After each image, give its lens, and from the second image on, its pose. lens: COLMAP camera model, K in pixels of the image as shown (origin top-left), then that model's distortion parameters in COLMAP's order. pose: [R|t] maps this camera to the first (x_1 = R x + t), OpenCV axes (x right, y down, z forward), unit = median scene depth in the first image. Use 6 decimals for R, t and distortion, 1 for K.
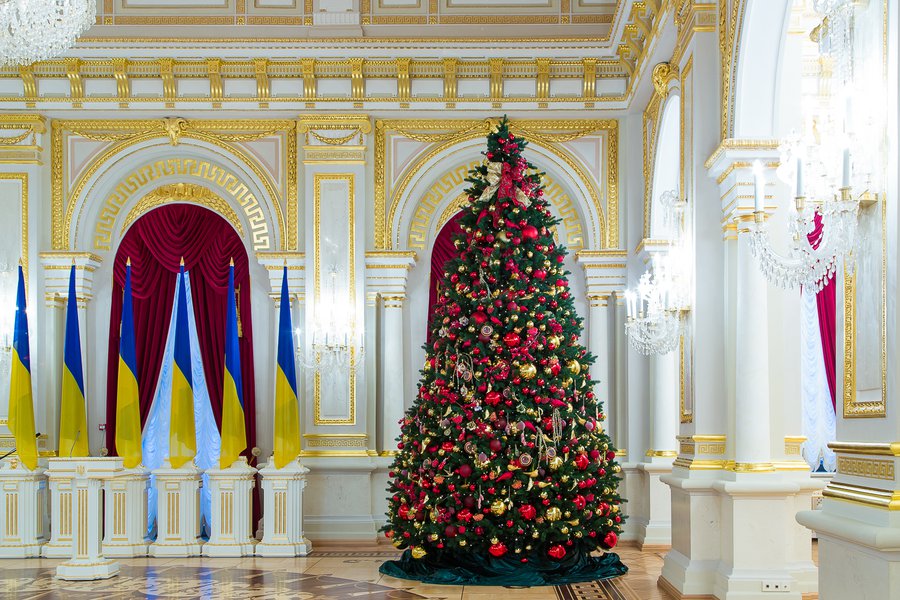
lens RADIAL K [[952.5, 0, 501.0], [0, 952.5, 409.1], [0, 0, 1]] dist [0.009045, 0.011703]
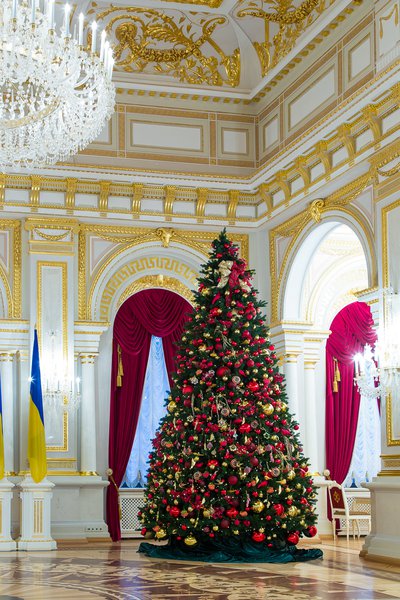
lens RADIAL K [[773.5, 0, 28.1], [0, 773.5, 414.8], [0, 0, 1]] dist [-0.005790, -0.003803]
pose [[0.983762, 0.018817, 0.178486, -0.492397], [-0.008757, 0.998337, -0.056986, 0.034061], [-0.179262, 0.054498, 0.982291, -0.049368]]
